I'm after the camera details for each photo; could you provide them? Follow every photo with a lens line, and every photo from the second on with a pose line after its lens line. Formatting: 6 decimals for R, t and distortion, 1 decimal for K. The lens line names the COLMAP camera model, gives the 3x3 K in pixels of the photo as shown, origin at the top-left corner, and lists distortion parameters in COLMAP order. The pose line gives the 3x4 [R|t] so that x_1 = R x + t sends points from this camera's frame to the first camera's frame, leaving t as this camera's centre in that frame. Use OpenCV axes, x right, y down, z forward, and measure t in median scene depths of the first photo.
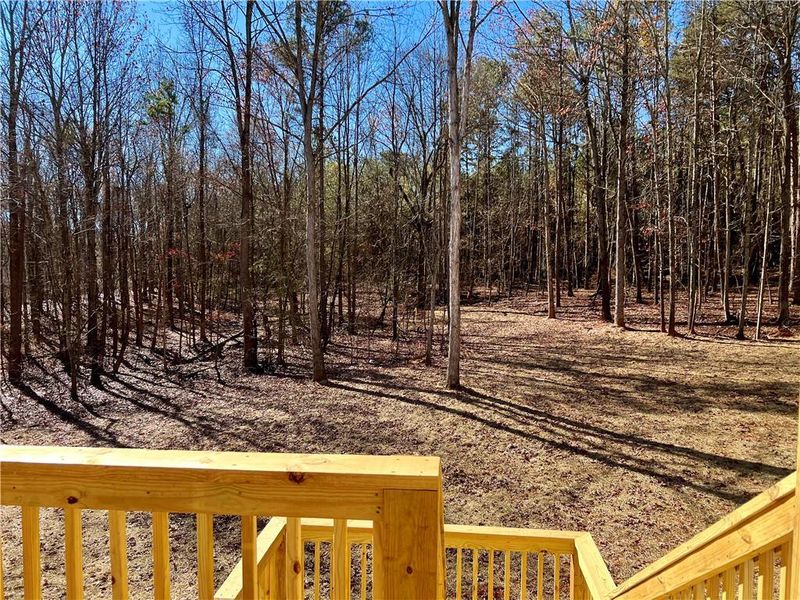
lens RADIAL K [[395.5, 0, 396.6], [0, 395.5, 296.8], [0, 0, 1]] dist [0.011356, -0.002734]
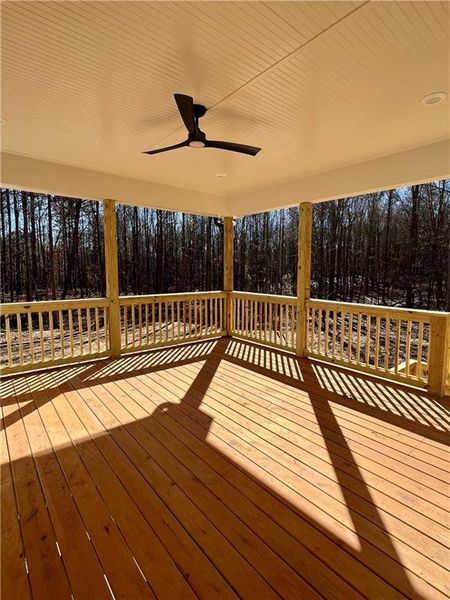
lens RADIAL K [[296.7, 0, 221.9], [0, 296.7, 298.4], [0, 0, 1]] dist [0.011356, -0.002734]
pose [[0.591642, 0.074122, -0.802786, 0.214127], [-0.033210, 0.997160, 0.067593, 0.015660], [0.805516, -0.013330, 0.592424, -0.501328]]
